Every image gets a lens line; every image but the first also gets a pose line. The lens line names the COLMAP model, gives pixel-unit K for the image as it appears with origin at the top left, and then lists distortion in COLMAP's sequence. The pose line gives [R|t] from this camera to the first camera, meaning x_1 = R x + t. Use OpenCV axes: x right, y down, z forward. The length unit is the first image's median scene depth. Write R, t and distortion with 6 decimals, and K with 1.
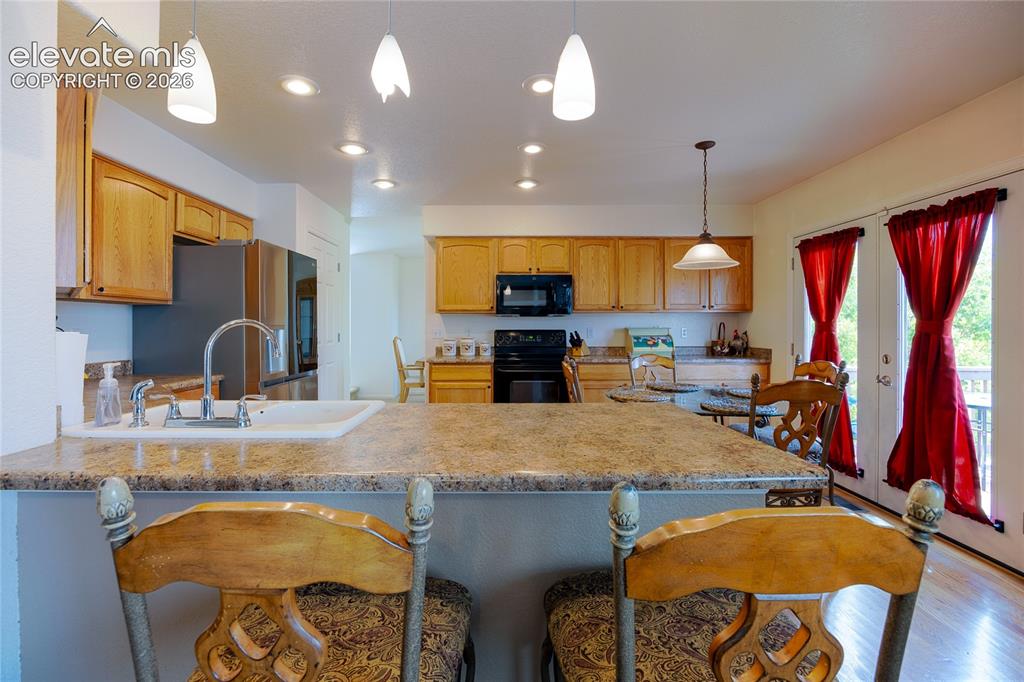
lens RADIAL K [[459.3, 0, 509.5], [0, 459.3, 331.8], [0, 0, 1]] dist [-0.011778, -0.000401]
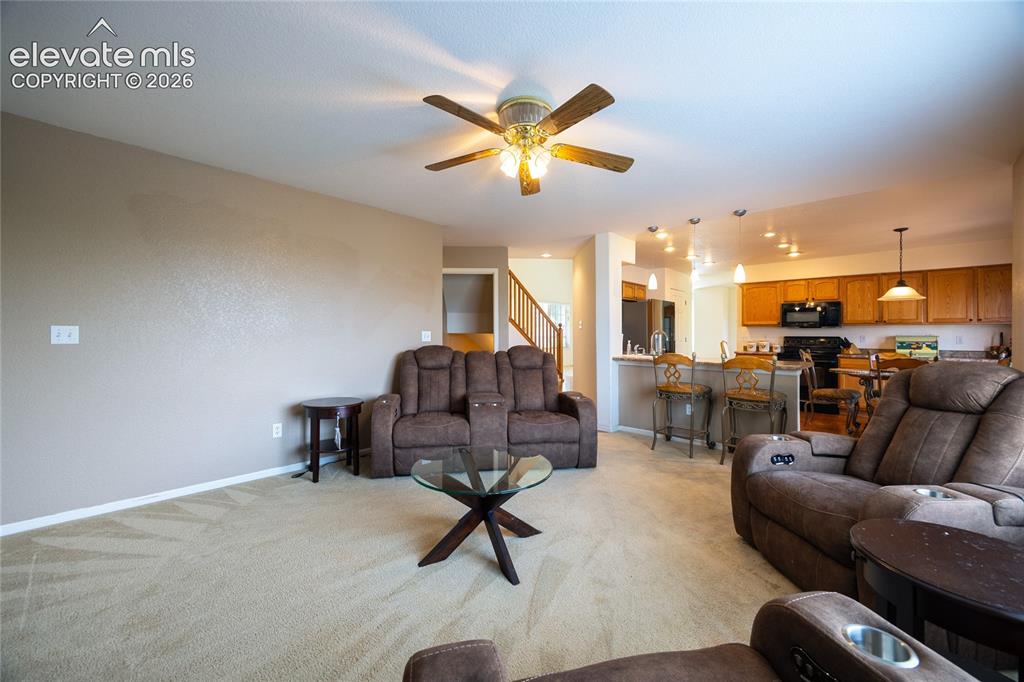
lens RADIAL K [[403.9, 0, 503.5], [0, 403.9, 334.5], [0, 0, 1]] dist [0.000620, -0.000286]
pose [[0.685854, 0.007049, -0.727705, 0.345193], [-0.012513, 0.999919, -0.002108, 0.005459], [0.727631, 0.010551, 0.685887, -0.751340]]
